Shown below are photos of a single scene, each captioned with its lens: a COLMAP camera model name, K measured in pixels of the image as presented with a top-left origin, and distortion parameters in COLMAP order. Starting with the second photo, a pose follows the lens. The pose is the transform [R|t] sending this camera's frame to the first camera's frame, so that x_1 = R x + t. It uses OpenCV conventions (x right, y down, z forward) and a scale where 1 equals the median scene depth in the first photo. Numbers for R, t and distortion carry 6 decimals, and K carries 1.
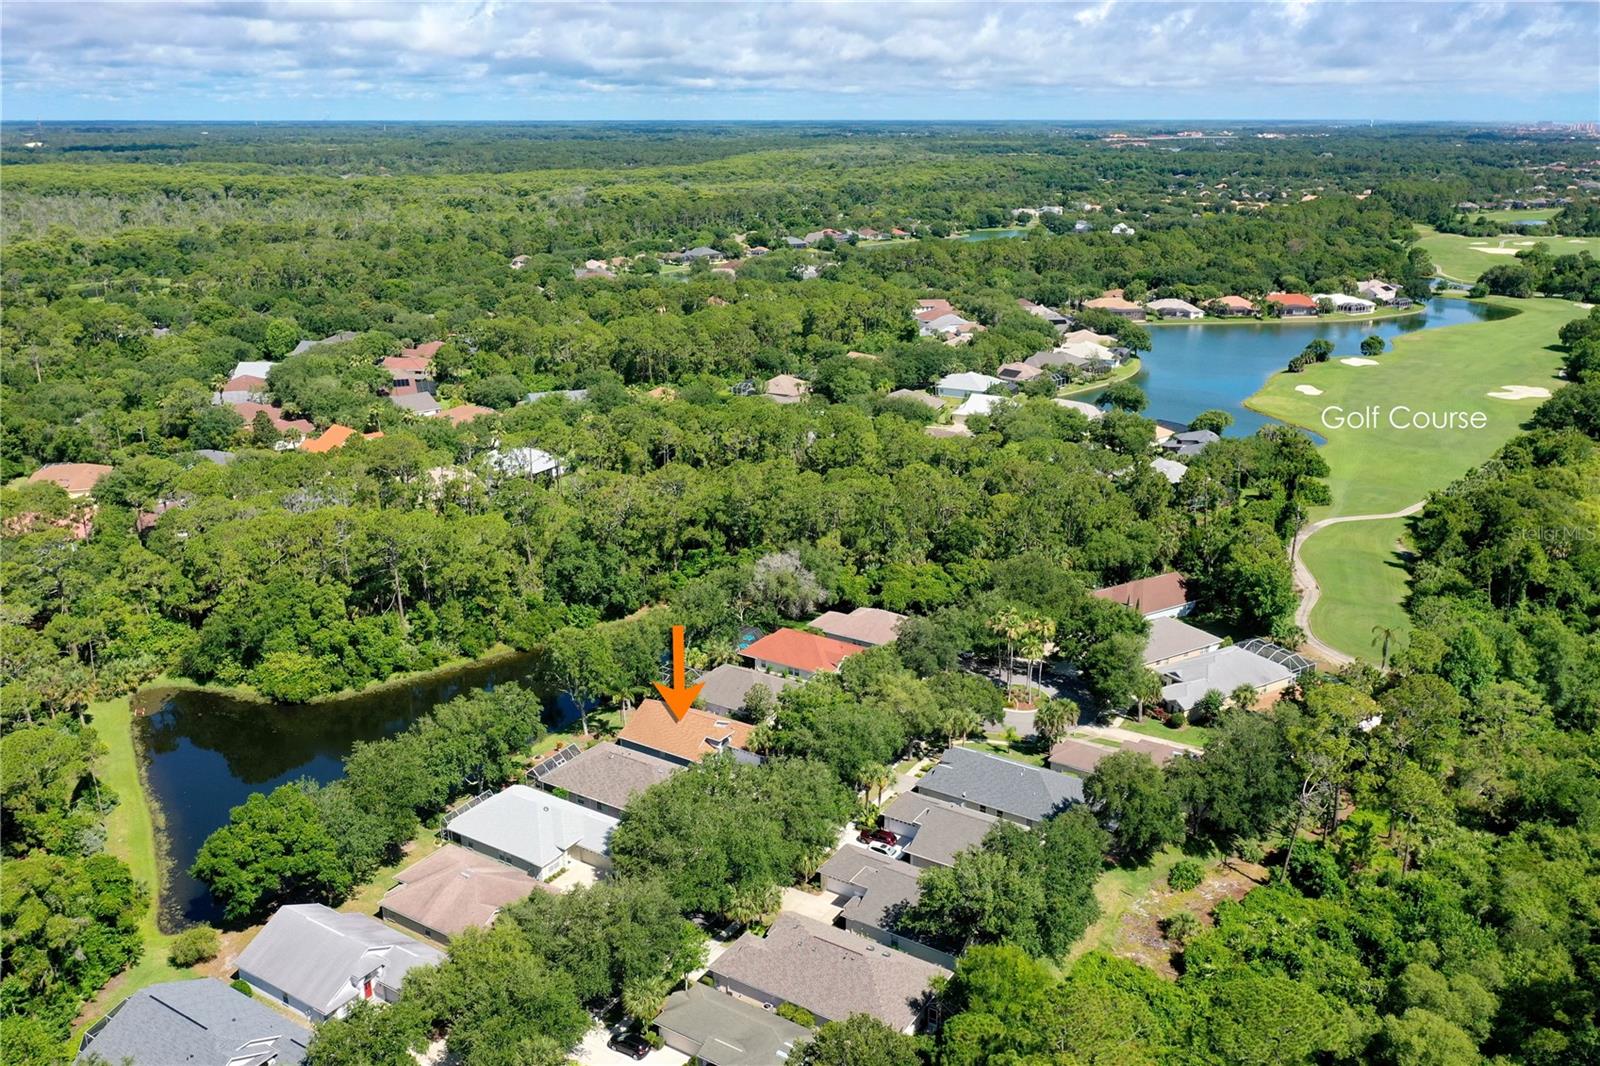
lens RADIAL K [[1271.1, 0, 787.2], [0, 1271.1, 569.1], [0, 0, 1]] dist [0.002497, 0.004142]
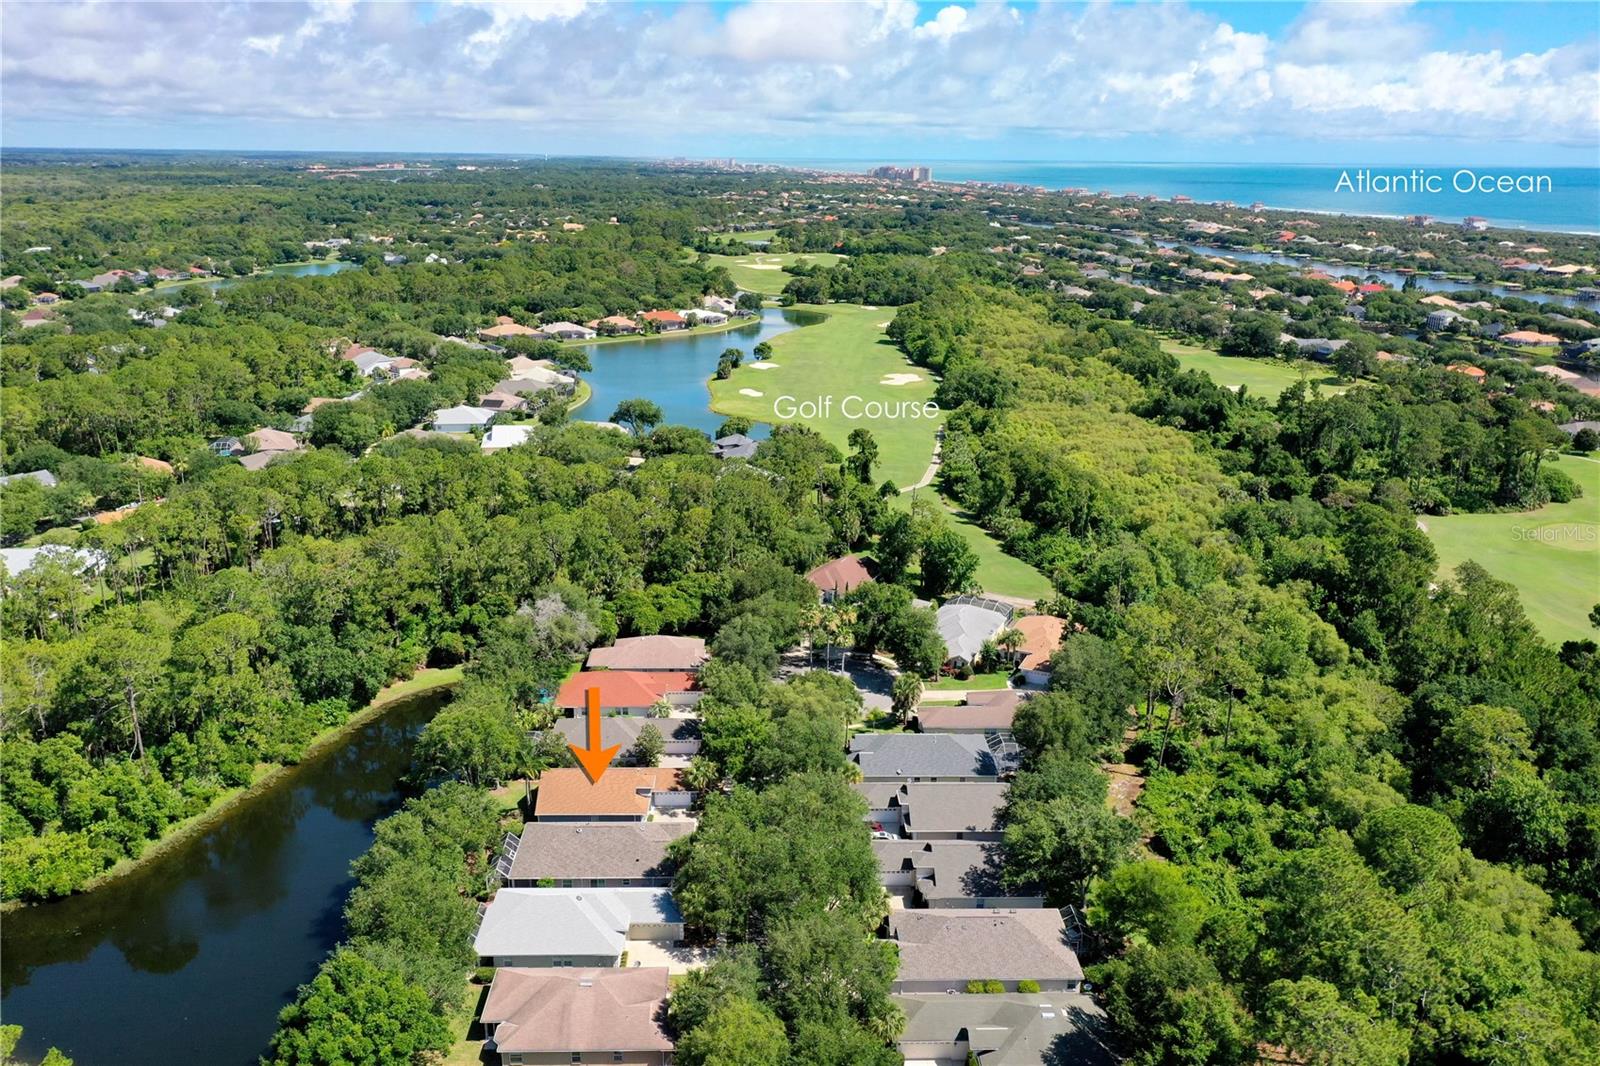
lens RADIAL K [[1271.1, 0, 796.8], [0, 1271.1, 533.3], [0, 0, 1]] dist [0.002497, 0.004142]
pose [[0.827142, -0.150831, 0.541375, -0.121415], [0.176726, 0.984251, 0.004207, -0.010593], [-0.533484, 0.092195, 0.840771, 0.029297]]
